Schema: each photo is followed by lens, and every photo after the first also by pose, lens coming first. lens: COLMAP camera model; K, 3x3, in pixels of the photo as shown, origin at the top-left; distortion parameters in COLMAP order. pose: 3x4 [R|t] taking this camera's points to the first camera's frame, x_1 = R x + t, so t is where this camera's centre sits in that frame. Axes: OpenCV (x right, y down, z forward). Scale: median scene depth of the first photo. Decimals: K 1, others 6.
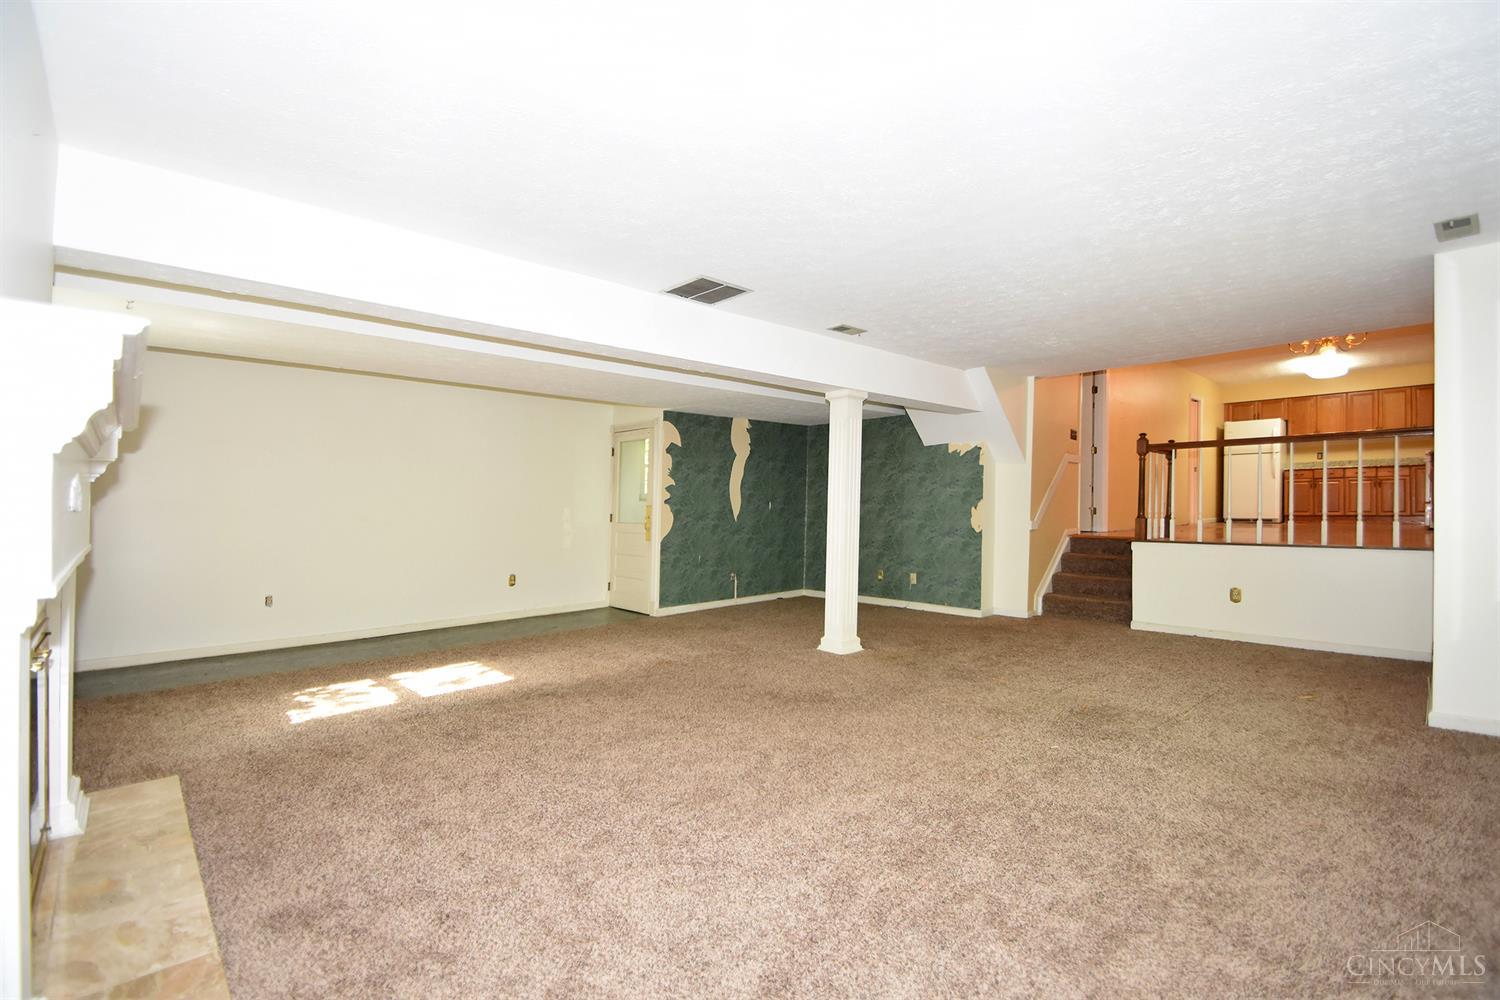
lens RADIAL K [[657.6, 0, 754.1], [0, 657.6, 490.0], [0, 0, 1]] dist [0.018425, -0.018668]
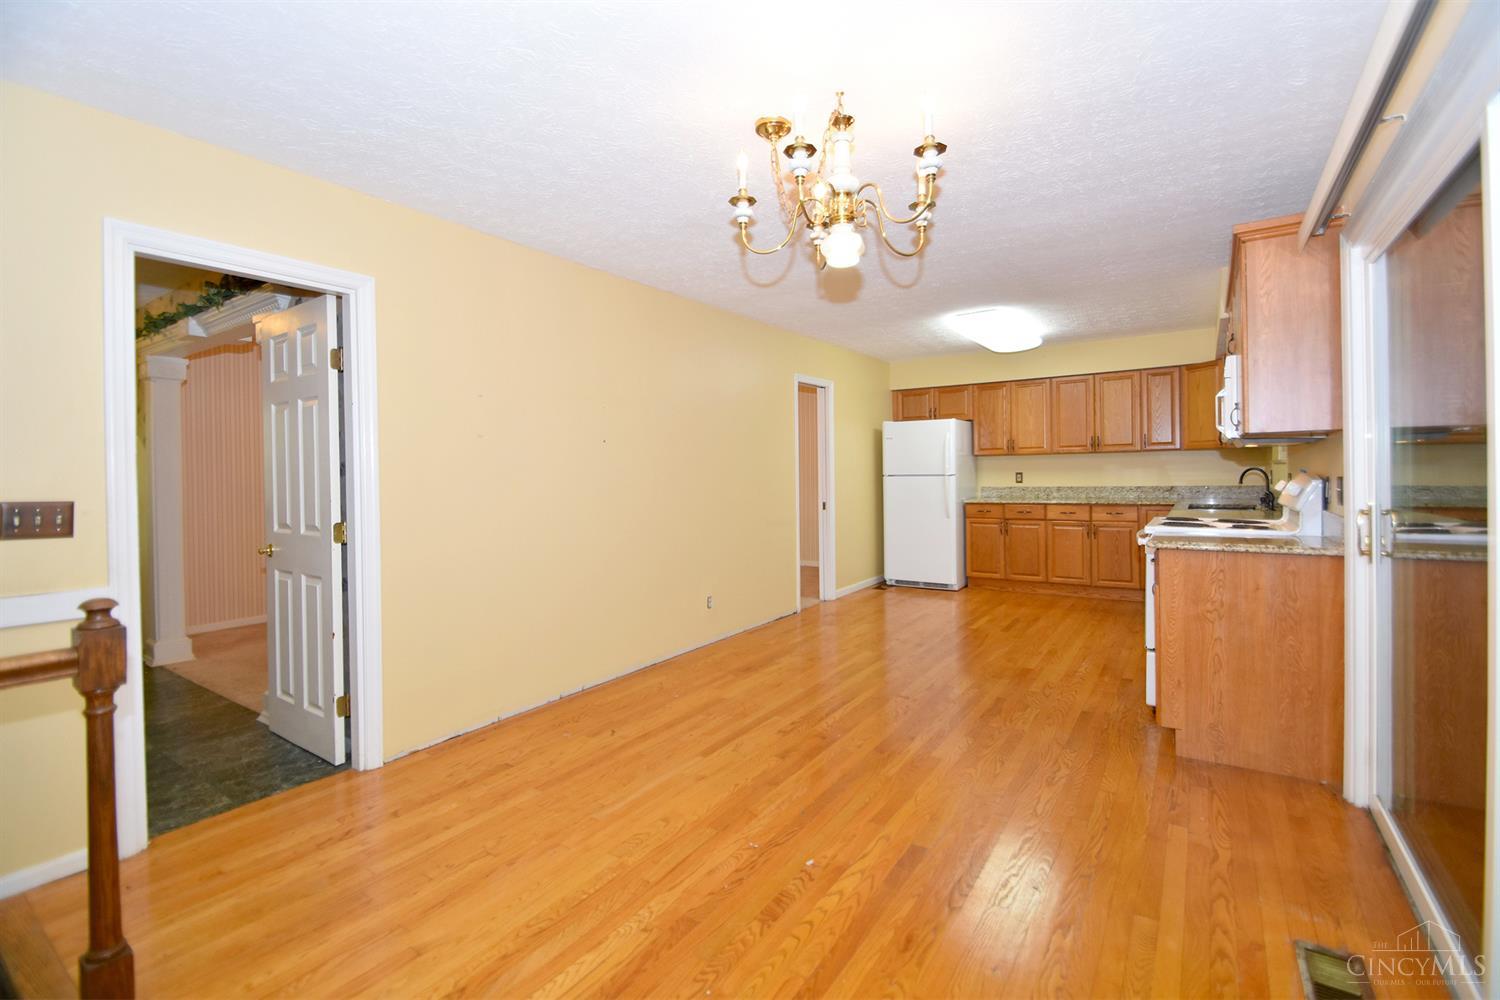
lens RADIAL K [[650.5, 0, 762.5], [0, 650.5, 469.7], [0, 0, 1]] dist [-0.000551, -0.006682]
pose [[0.974200, -0.010553, 0.225439, 0.759663], [0.006685, 0.999817, 0.017915, -0.114016], [-0.225586, -0.015946, 0.974093, 0.717864]]
